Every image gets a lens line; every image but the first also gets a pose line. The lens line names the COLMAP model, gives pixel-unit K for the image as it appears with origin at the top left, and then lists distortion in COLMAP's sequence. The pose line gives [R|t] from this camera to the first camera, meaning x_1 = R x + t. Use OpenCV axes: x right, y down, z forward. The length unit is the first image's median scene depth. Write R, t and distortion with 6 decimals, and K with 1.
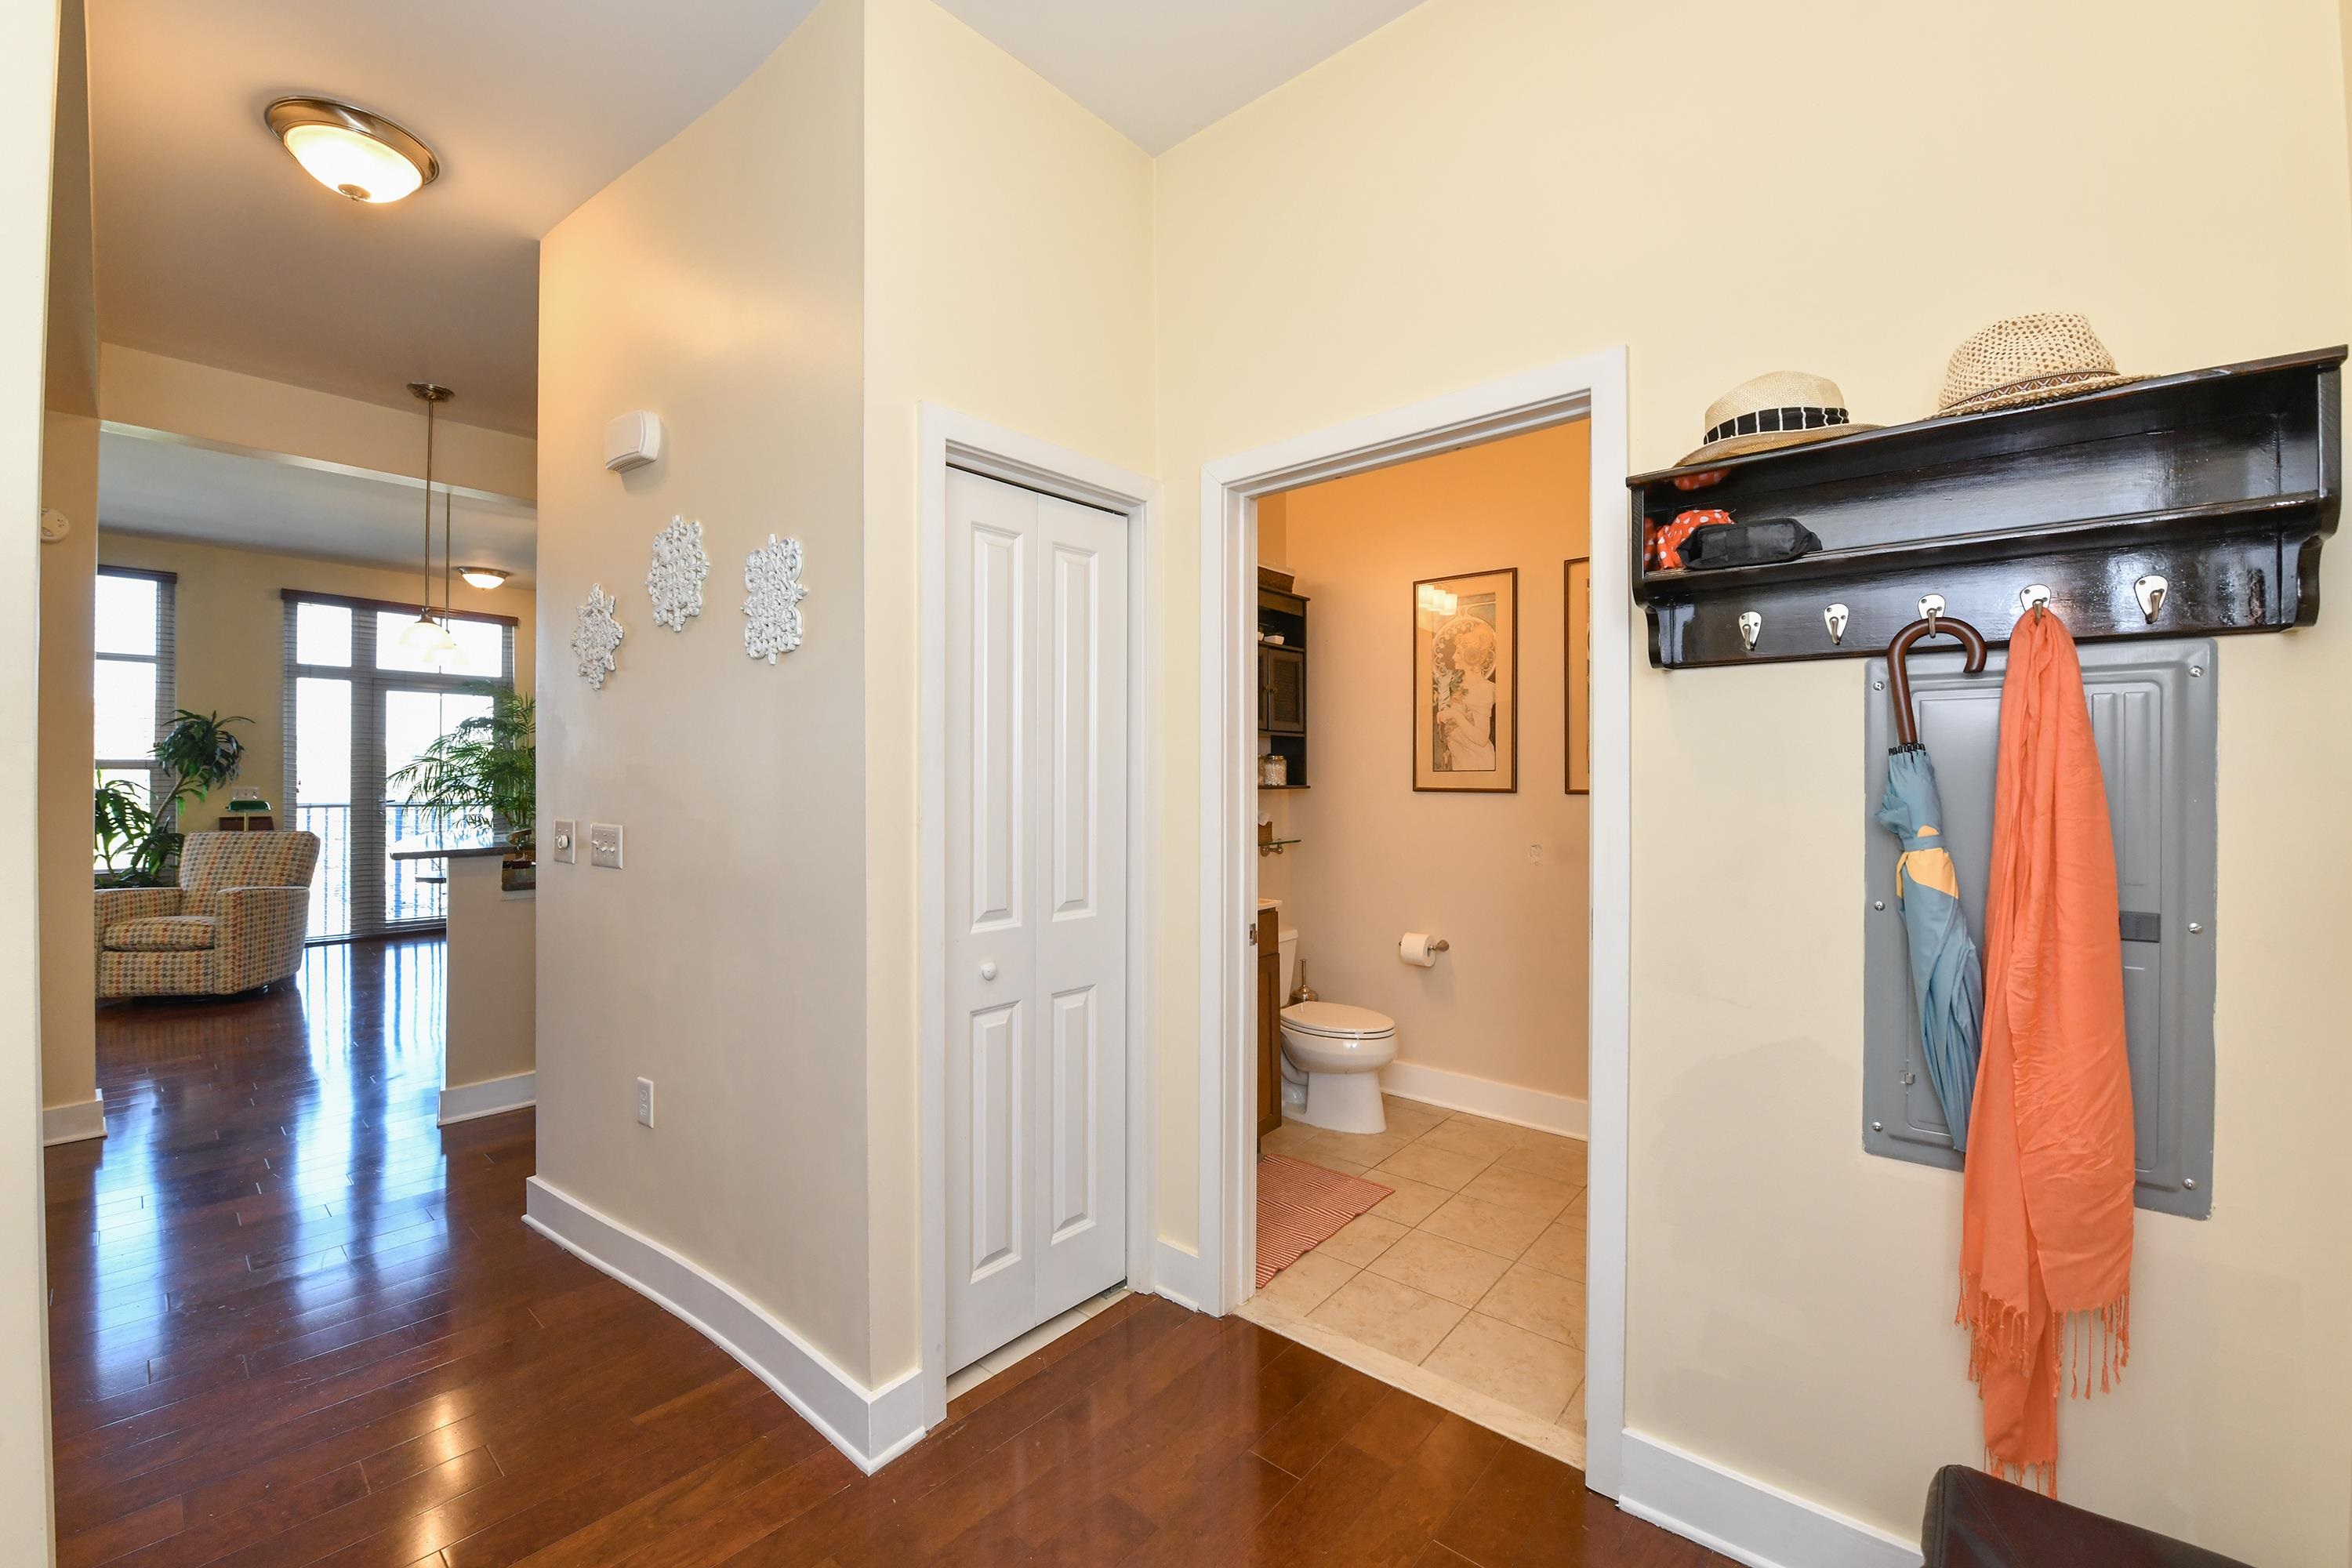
lens RADIAL K [[995.3, 0, 1179.4], [0, 995.3, 764.3], [0, 0, 1]] dist [-0.001593, -0.000174]
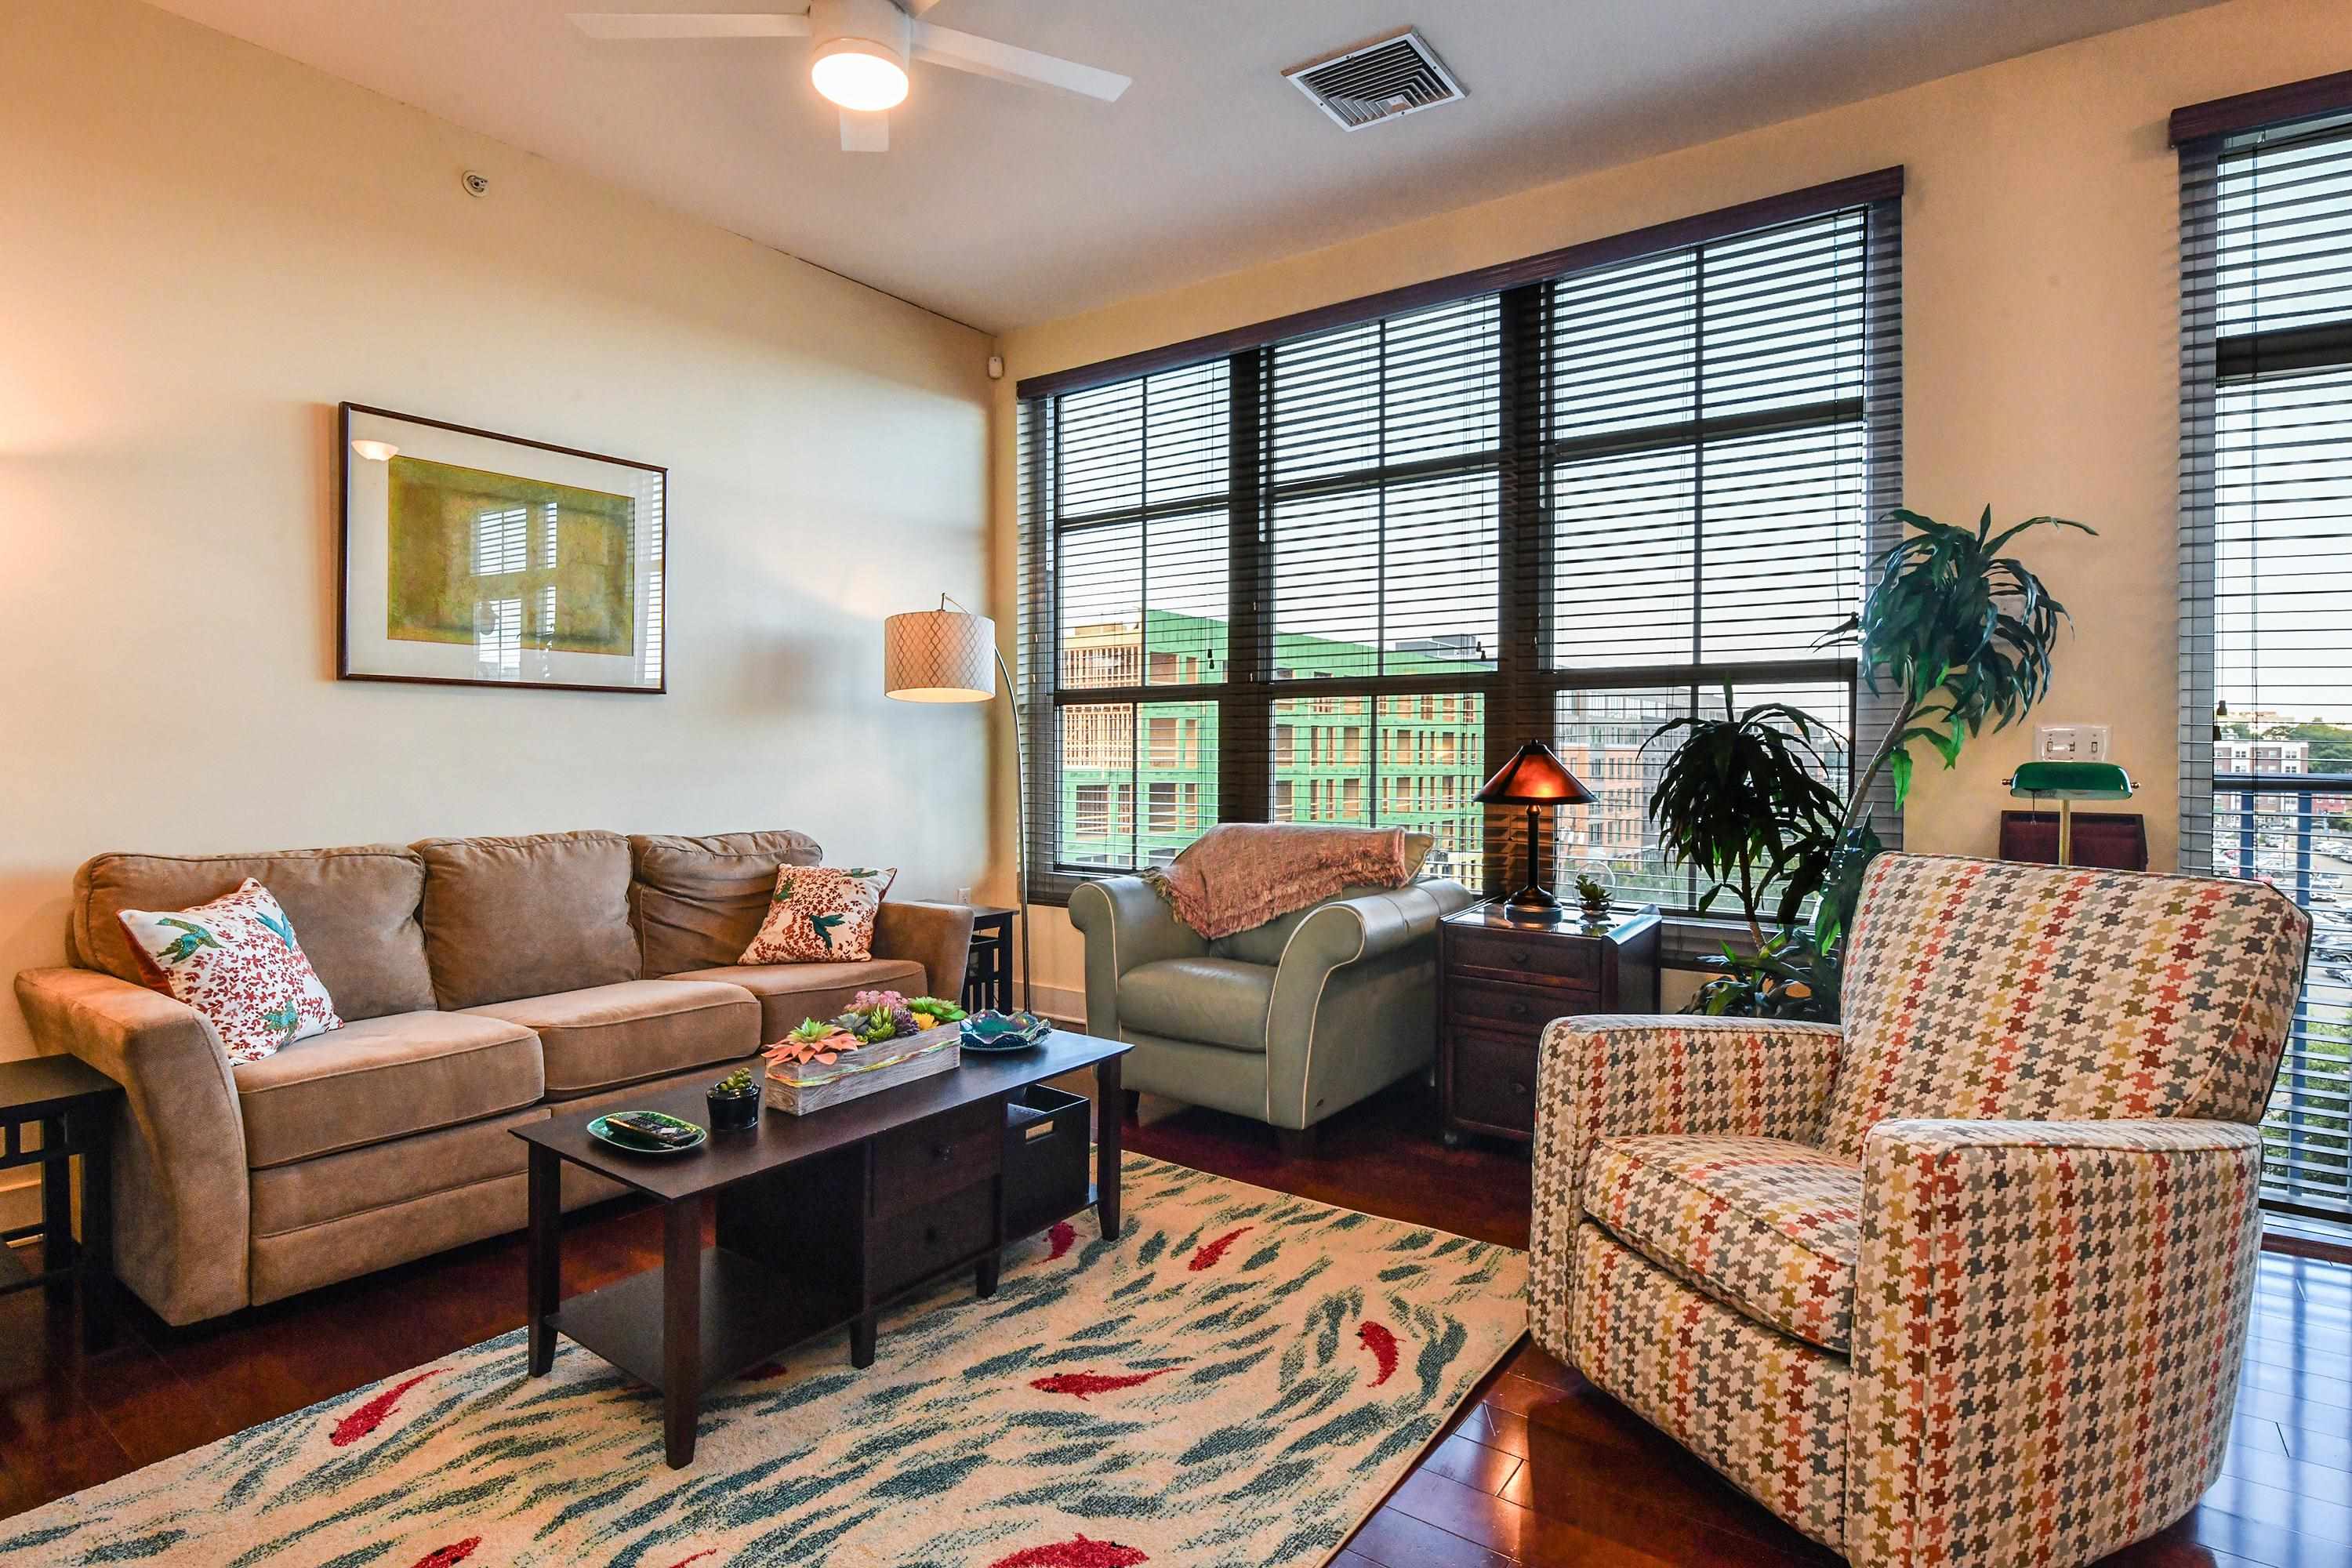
lens RADIAL K [[1195.7, 0, 1159.1], [0, 1195.7, 747.2], [0, 0, 1]] dist [-0.004415, -0.000474]
pose [[0.099774, -0.005339, -0.994996, -0.588638], [-0.004955, 0.999971, -0.005863, 0.033990], [0.994998, 0.005515, 0.099745, 0.674584]]
